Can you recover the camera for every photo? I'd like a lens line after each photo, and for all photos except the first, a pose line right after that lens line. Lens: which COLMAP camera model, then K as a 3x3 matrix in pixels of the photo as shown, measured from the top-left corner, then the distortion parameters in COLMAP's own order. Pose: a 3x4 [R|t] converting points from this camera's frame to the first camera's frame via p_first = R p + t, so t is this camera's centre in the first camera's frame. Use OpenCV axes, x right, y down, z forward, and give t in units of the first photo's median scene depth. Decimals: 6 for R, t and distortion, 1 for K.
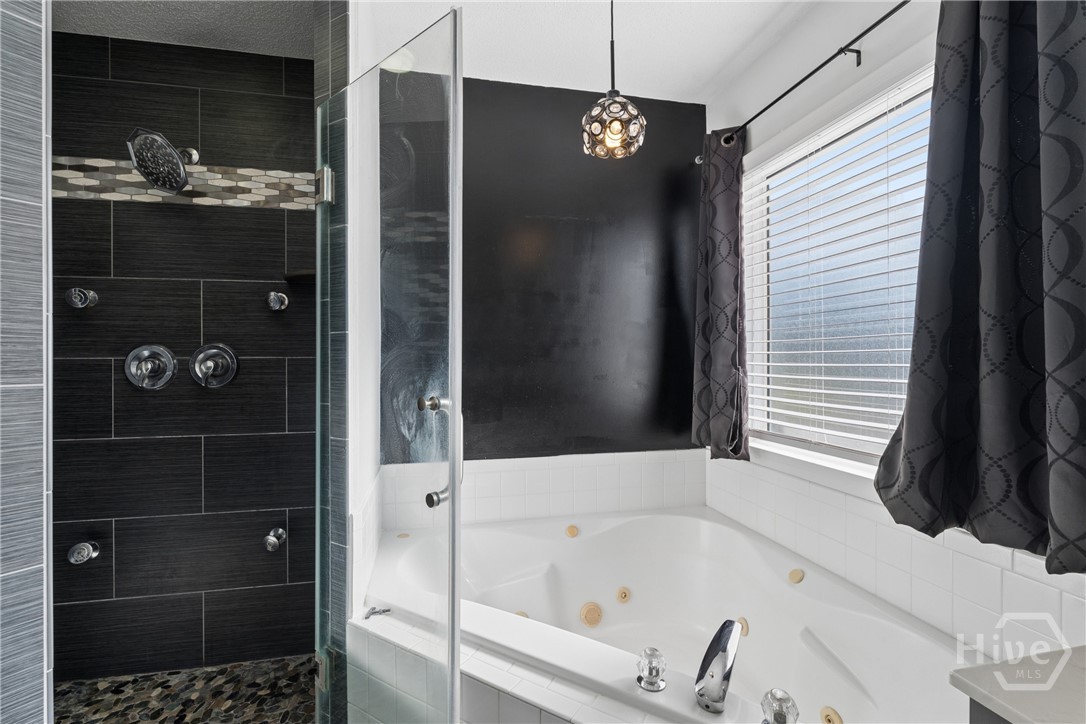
lens RADIAL K [[484.2, 0, 541.9], [0, 484.2, 359.9], [0, 0, 1]] dist [-0.007335, -0.000752]
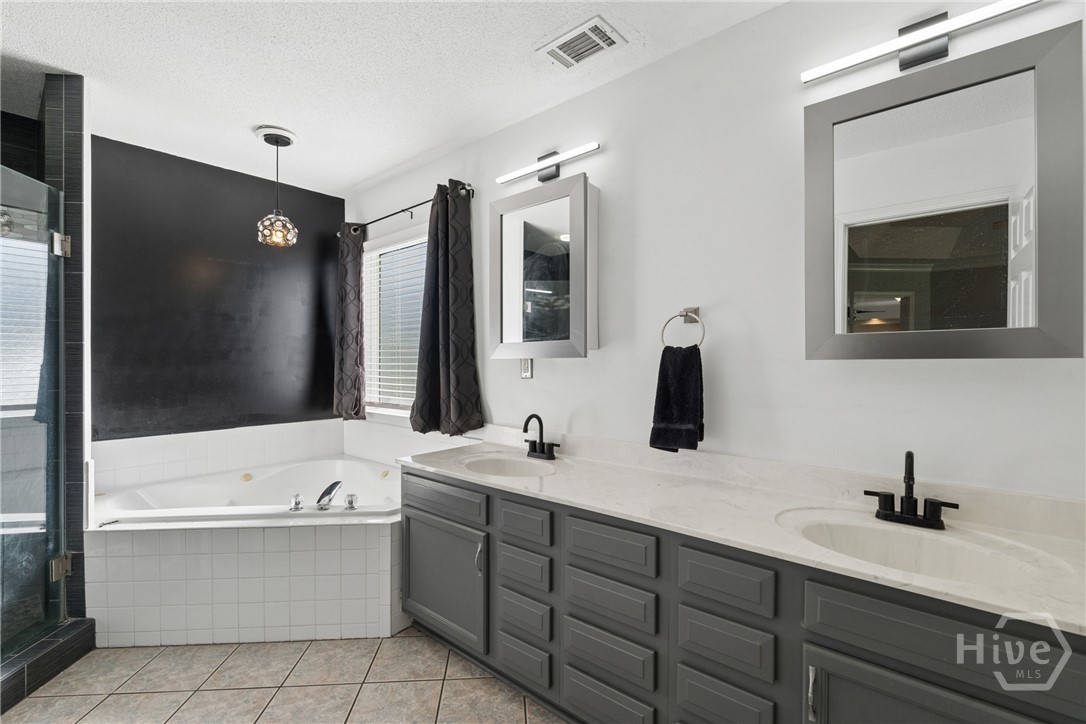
lens RADIAL K [[484.2, 0, 542.1], [0, 484.2, 359.0], [0, 0, 1]] dist [-0.007335, -0.000752]
pose [[0.799742, 0.002926, 0.600337, -0.104202], [-0.000481, 0.999991, -0.004232, -0.001681], [-0.600344, 0.003096, 0.799736, -0.749872]]
